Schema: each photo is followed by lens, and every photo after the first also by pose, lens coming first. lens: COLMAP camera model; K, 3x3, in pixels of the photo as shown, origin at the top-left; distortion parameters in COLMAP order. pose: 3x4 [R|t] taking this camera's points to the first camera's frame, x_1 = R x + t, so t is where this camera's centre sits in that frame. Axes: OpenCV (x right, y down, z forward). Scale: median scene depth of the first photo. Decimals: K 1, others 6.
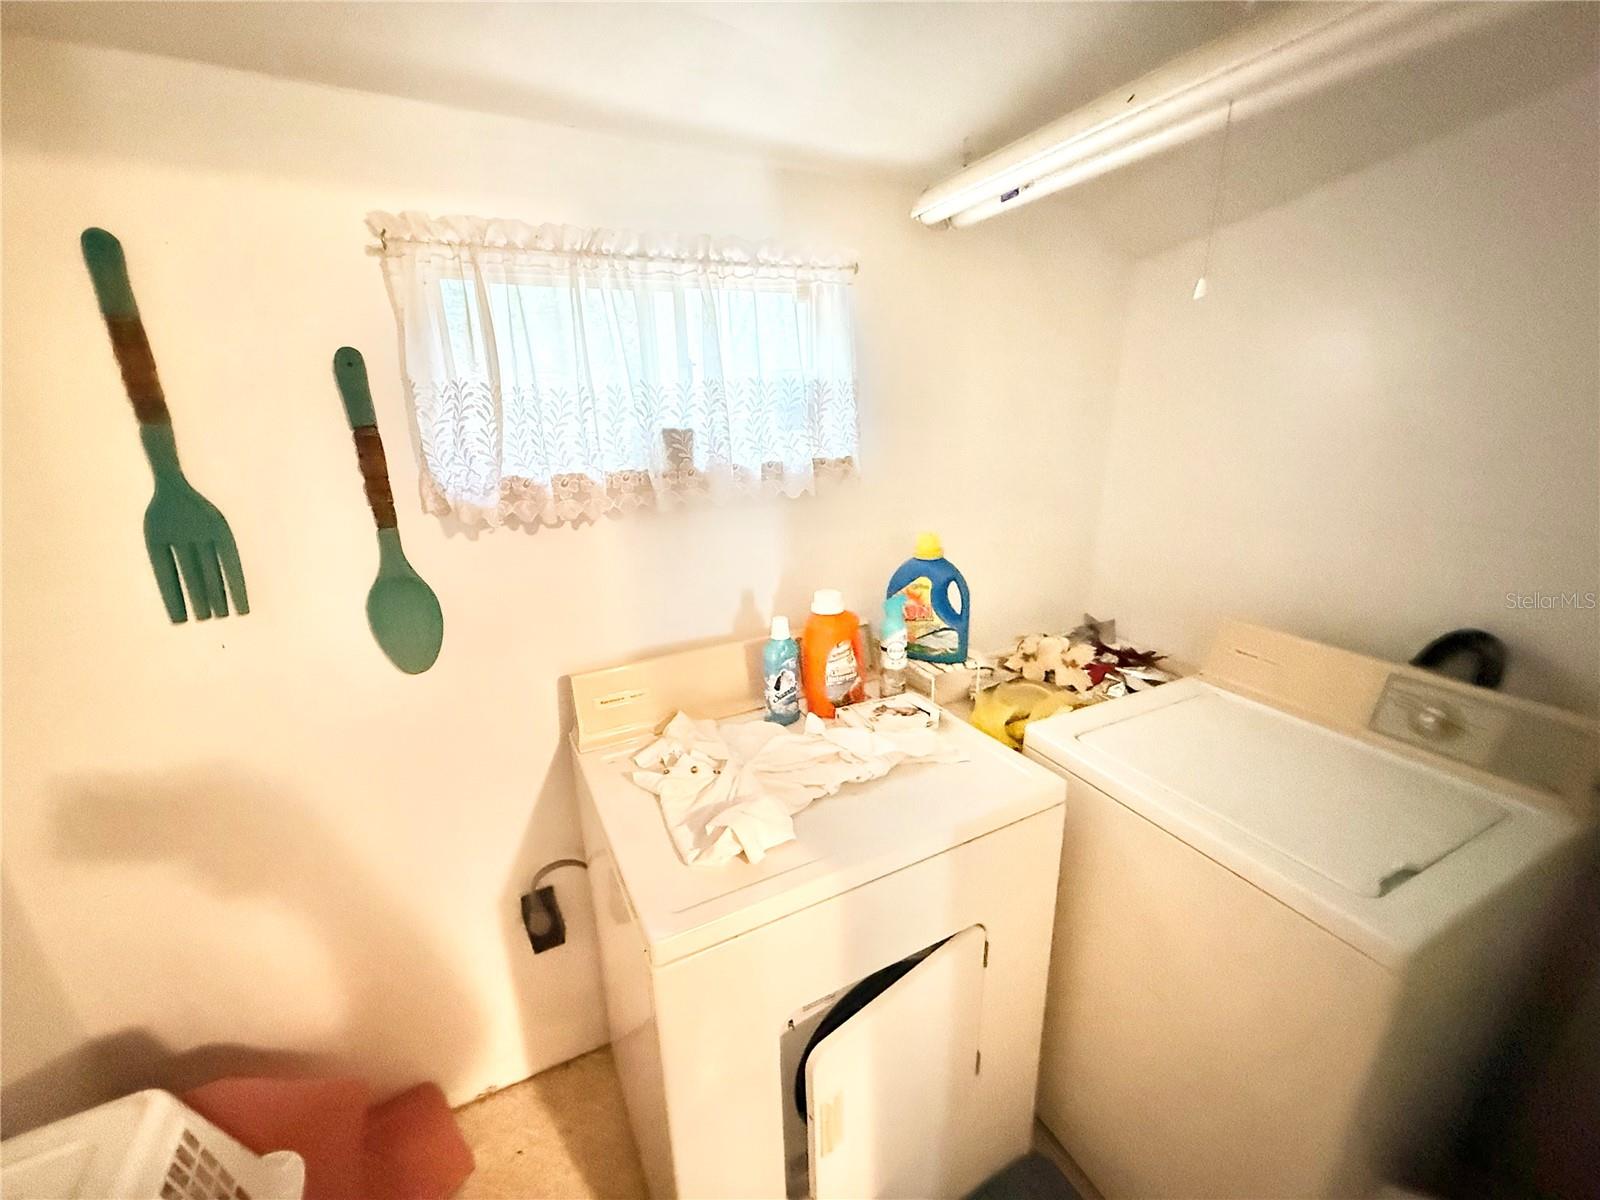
lens RADIAL K [[640.3, 0, 795.4], [0, 640.3, 597.2], [0, 0, 1]] dist [0.001032, 0.000163]
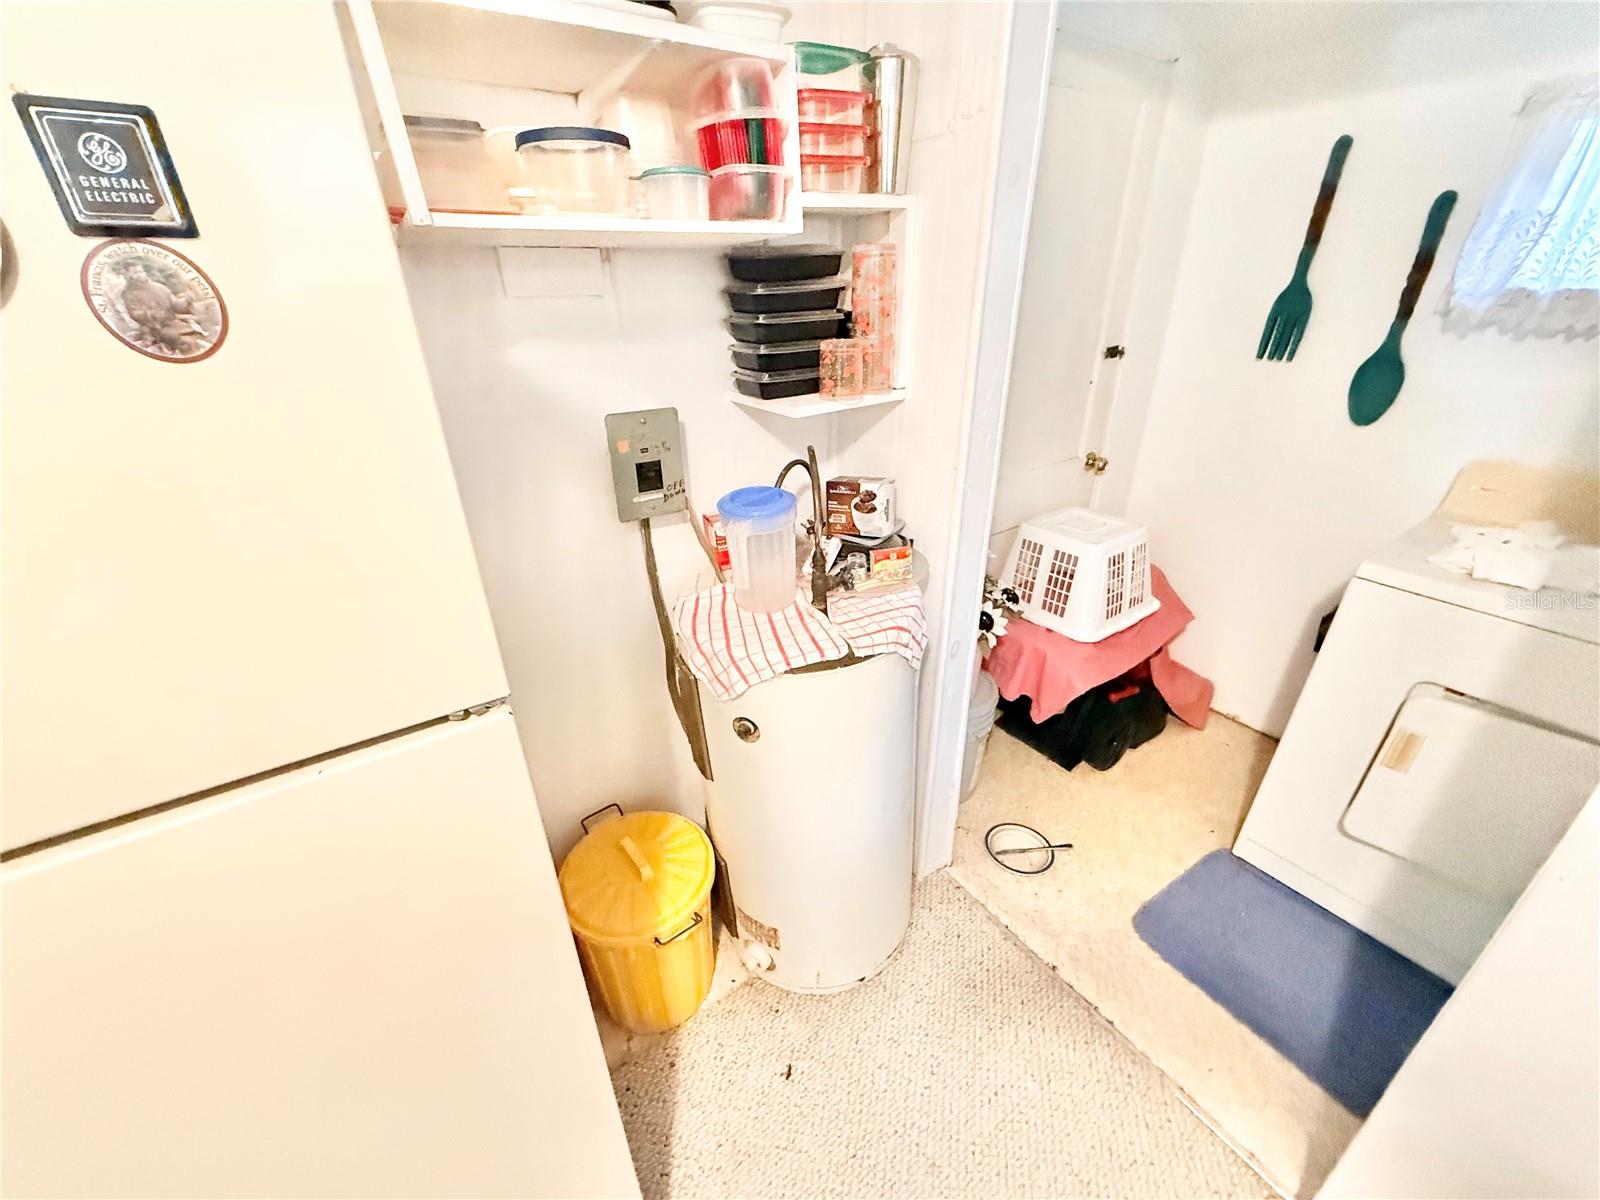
lens RADIAL K [[640.3, 0, 795.4], [0, 640.3, 597.2], [0, 0, 1]] dist [0.001032, 0.000163]
pose [[0.142523, 0.460036, -0.876387, 0.772038], [-0.297515, 0.864391, 0.405355, 0.261733], [0.944019, 0.202966, 0.260063, -0.605813]]
